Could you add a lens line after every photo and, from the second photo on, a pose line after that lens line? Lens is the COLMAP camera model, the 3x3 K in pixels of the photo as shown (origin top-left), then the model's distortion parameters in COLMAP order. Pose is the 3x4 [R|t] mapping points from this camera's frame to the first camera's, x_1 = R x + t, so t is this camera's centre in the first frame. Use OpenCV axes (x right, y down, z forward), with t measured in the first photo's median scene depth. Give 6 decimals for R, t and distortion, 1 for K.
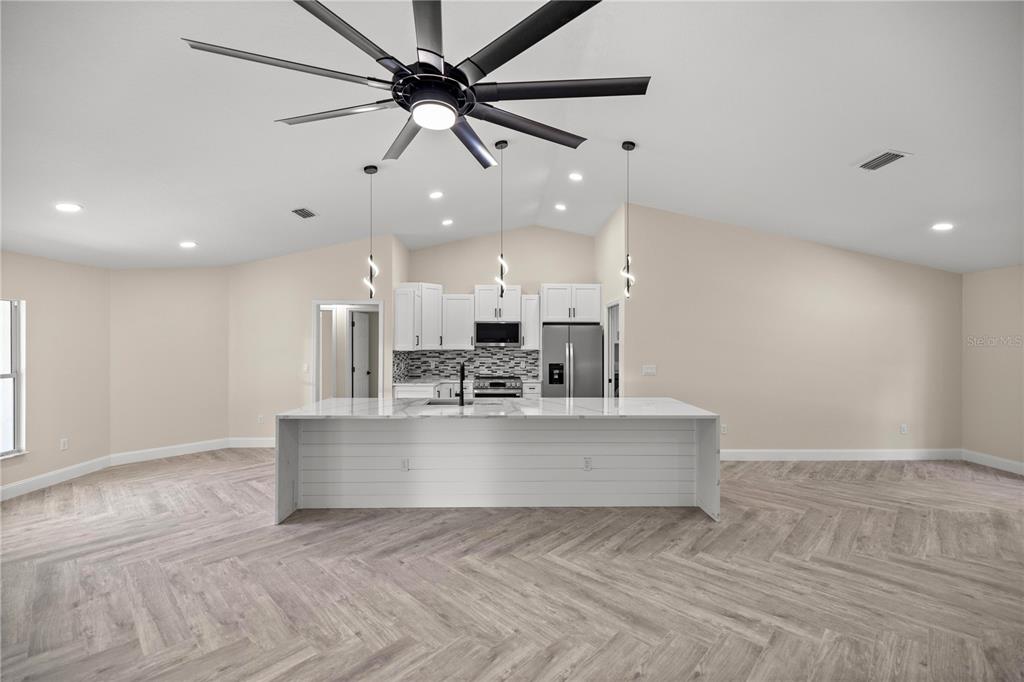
lens RADIAL K [[439.6, 0, 509.4], [0, 439.6, 341.2], [0, 0, 1]] dist [0.000710, 0.000259]
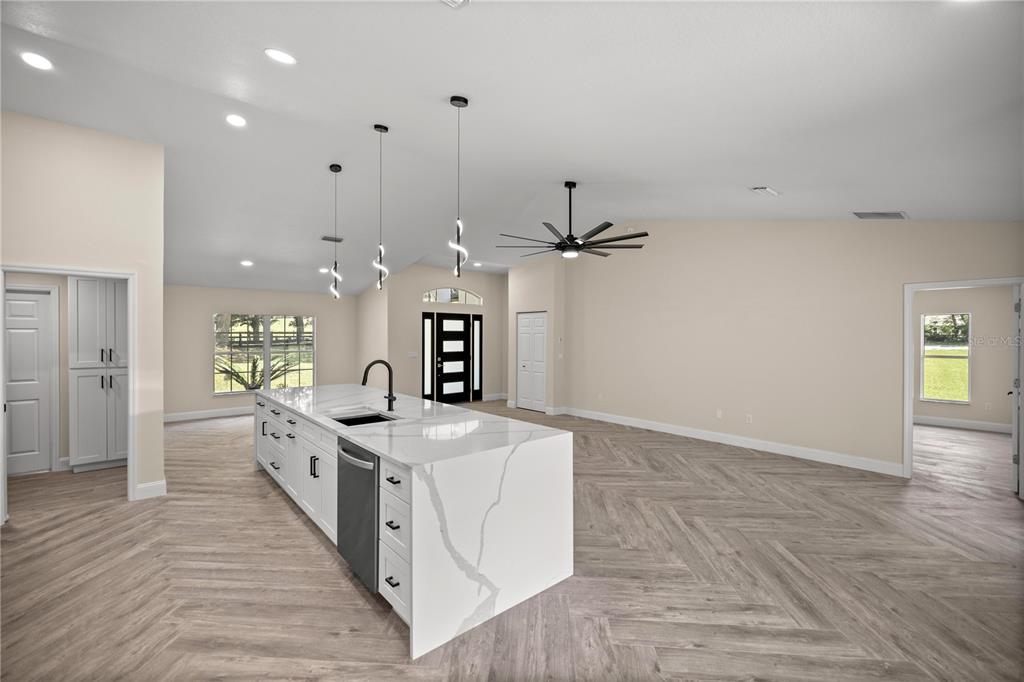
lens RADIAL K [[429.1, 0, 512.6], [0, 429.1, 337.5], [0, 0, 1]] dist [0.000293, -0.000060]
pose [[-0.645338, -0.006759, 0.763867, -0.565084], [-0.004776, 0.999977, 0.004813, -0.000307], [-0.763882, -0.000543, -0.645356, 0.853147]]
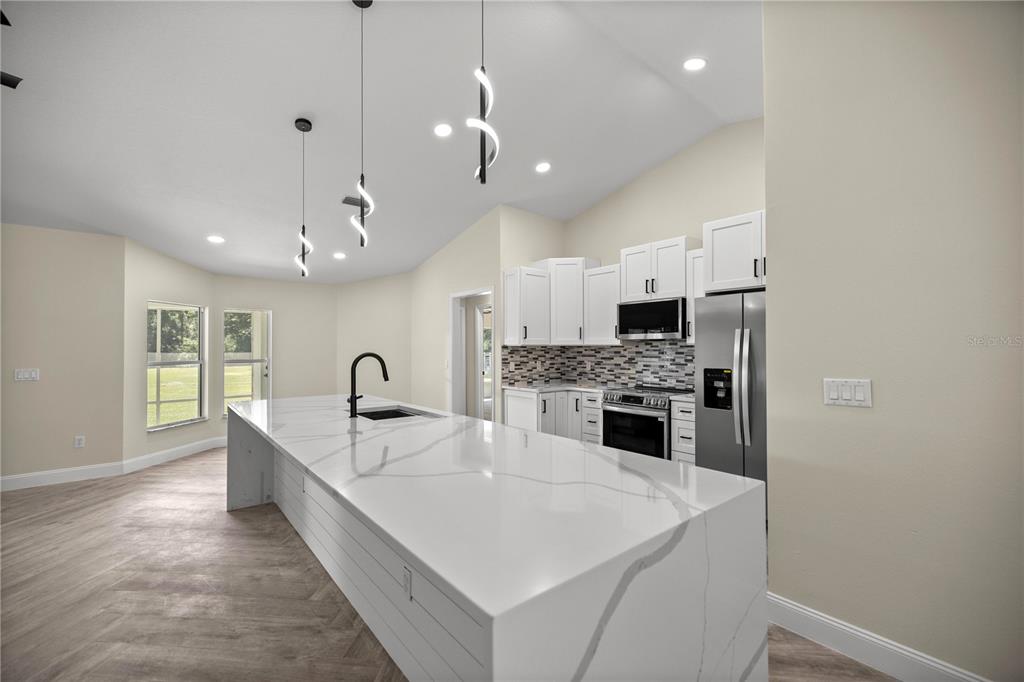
lens RADIAL K [[429.3, 0, 508.0], [0, 429.3, 340.7], [0, 0, 1]] dist [0.002233, 0.000713]
pose [[0.619658, -0.016080, -0.784708, 0.352127], [0.003095, 0.999832, -0.018044, 0.025889], [0.784866, 0.008752, 0.619604, 0.486572]]
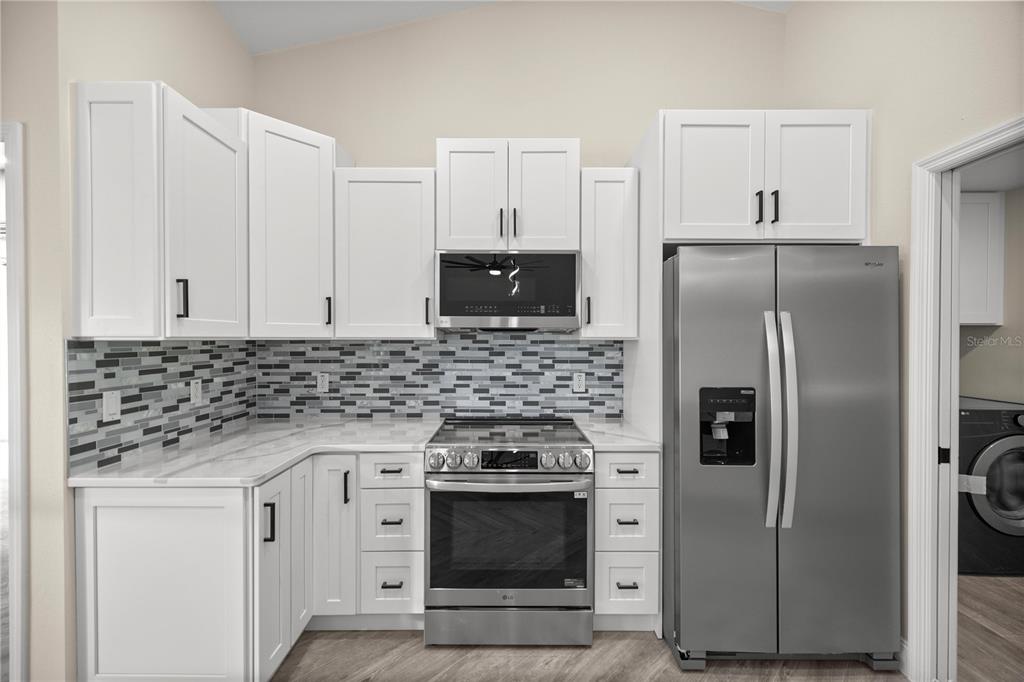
lens RADIAL K [[429.3, 0, 508.0], [0, 429.3, 340.7], [0, 0, 1]] dist [0.002233, 0.000713]
pose [[0.999897, -0.001645, -0.014271, -0.023757], [0.001700, 0.999991, 0.003859, 0.020955], [0.014265, -0.003883, 0.999891, 0.732689]]
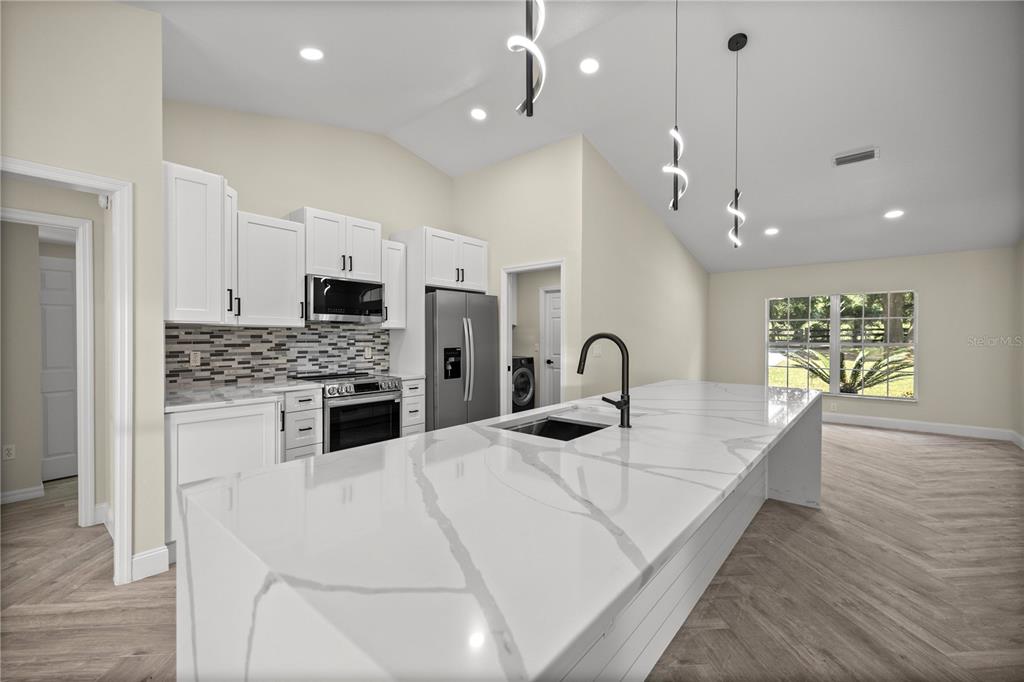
lens RADIAL K [[429.3, 0, 508.0], [0, 429.3, 340.7], [0, 0, 1]] dist [0.002233, 0.000713]
pose [[0.658820, -0.009014, 0.752247, -0.332092], [-0.000473, 0.999923, 0.012396, 0.031764], [-0.752301, -0.008522, 0.658765, 0.499825]]
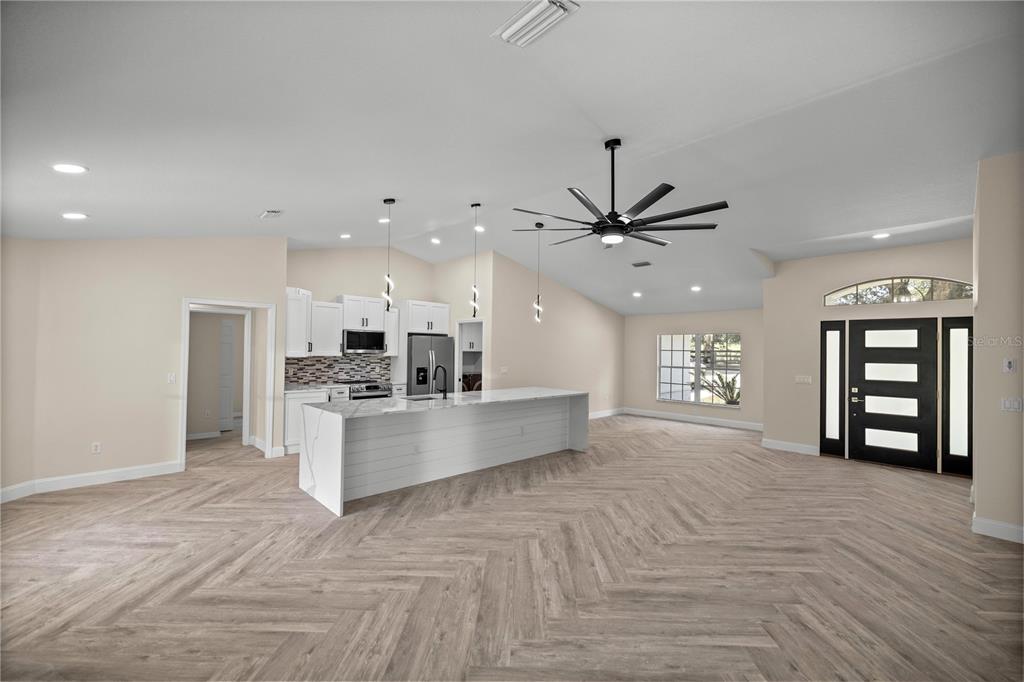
lens RADIAL K [[431.7, 0, 512.3], [0, 431.7, 346.2], [0, 0, 1]] dist [-0.001778, -0.000525]
pose [[0.731801, 0.015004, 0.681353, -0.519553], [-0.011561, 0.999887, -0.009602, 0.001120], [-0.681420, -0.000850, 0.731892, -0.036846]]
